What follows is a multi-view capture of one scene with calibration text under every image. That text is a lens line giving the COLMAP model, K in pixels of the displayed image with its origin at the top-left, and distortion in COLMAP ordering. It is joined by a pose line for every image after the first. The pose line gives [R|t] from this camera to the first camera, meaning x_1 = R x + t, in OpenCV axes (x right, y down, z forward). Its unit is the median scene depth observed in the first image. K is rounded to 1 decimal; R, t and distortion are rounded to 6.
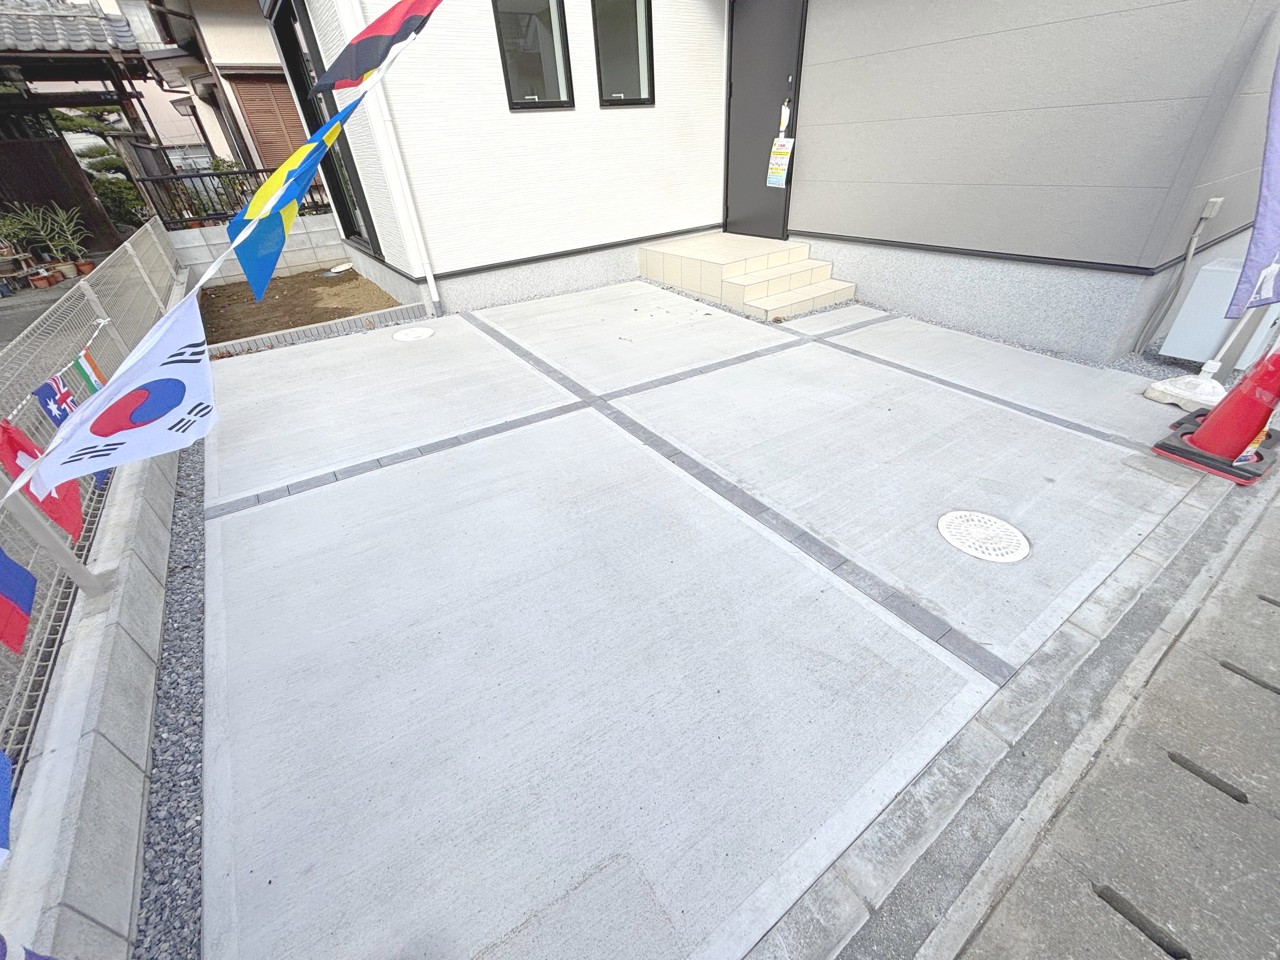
lens RADIAL K [[515.7, 0, 642.6], [0, 515.7, 481.4], [0, 0, 1]] dist [0.006303, -0.001493]
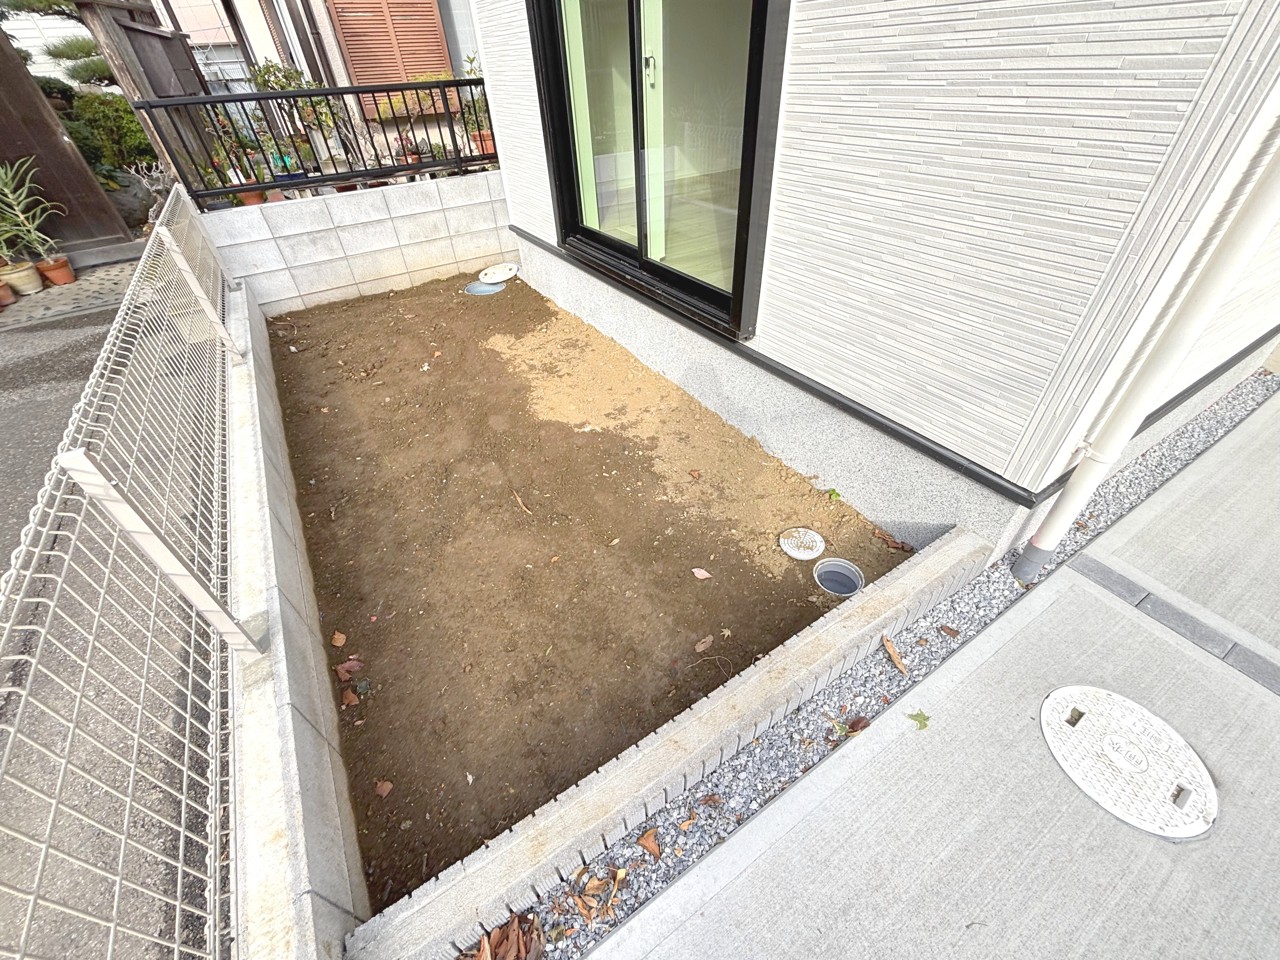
lens RADIAL K [[515.7, 0, 637.0], [0, 515.7, 476.0], [0, 0, 1]] dist [0.006303, -0.001493]
pose [[0.998325, 0.045677, -0.035513, -0.442696], [-0.041879, 0.993984, 0.101200, -0.284671], [0.039921, -0.099543, 0.994232, 0.468244]]
